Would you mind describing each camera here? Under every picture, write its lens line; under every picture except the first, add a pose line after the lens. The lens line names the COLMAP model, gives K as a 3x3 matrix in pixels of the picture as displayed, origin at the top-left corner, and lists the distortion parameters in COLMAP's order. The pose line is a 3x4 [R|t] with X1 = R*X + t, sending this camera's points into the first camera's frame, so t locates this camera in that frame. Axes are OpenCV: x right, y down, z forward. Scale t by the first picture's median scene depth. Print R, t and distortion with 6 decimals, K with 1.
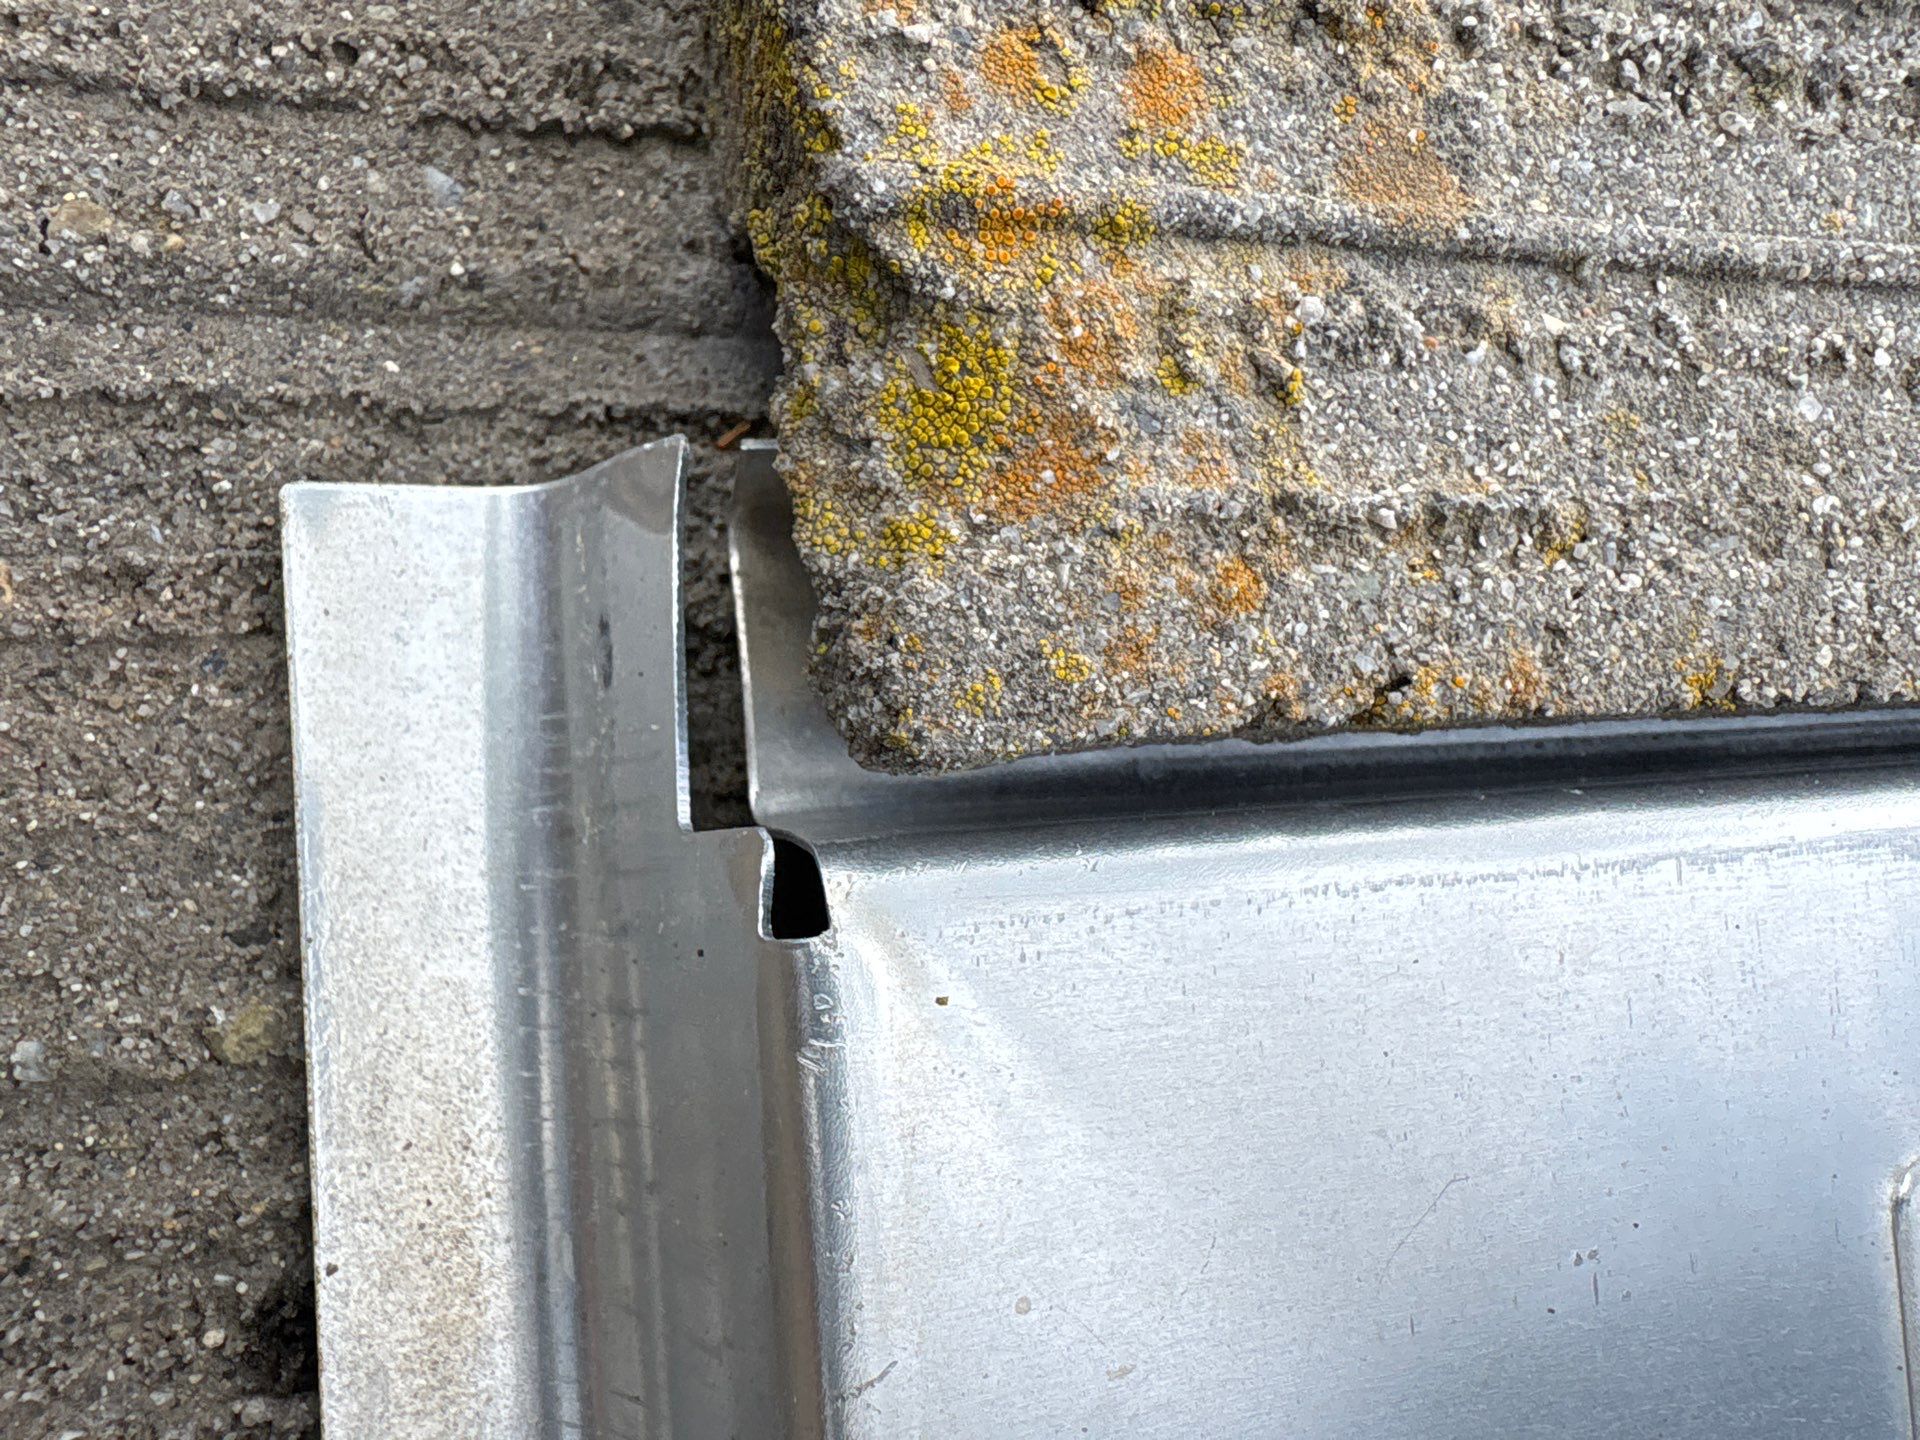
lens RADIAL K [[1440.7, 0, 964.8], [0, 1440.7, 716.1], [0, 0, 1]] dist [0.002386, 0.002902]
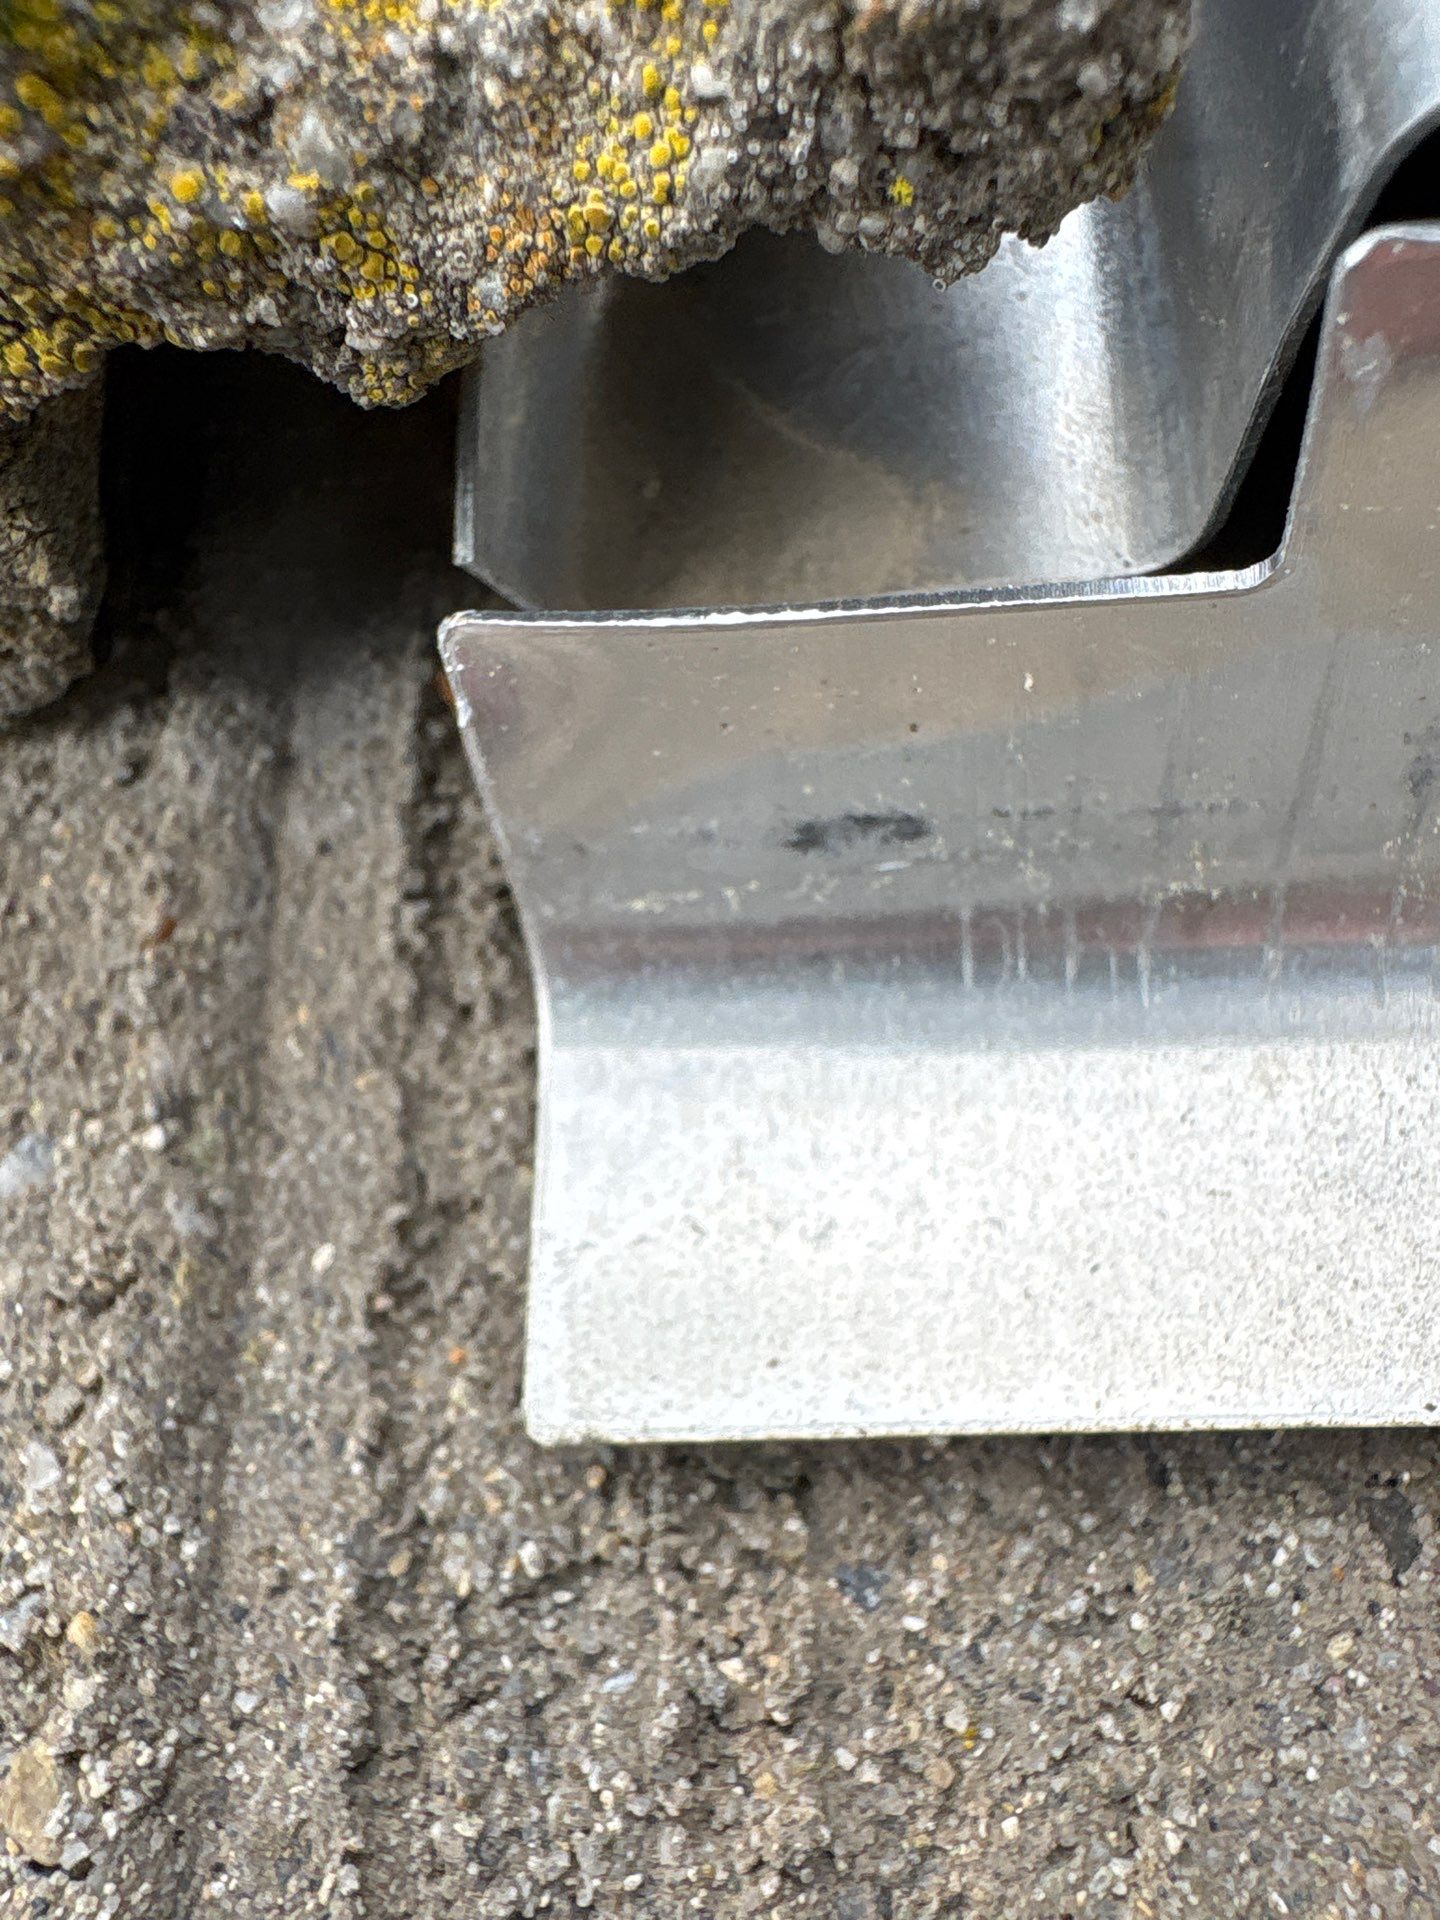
lens RADIAL K [[1440.7, 0, 724.2], [0, 1440.7, 965.6], [0, 0, 1]] dist [0.002386, 0.002902]
pose [[0.015649, -0.999831, -0.009613, -0.289798], [0.998752, 0.016087, -0.047290, -0.066283], [0.047437, -0.008861, 0.998835, 0.473252]]
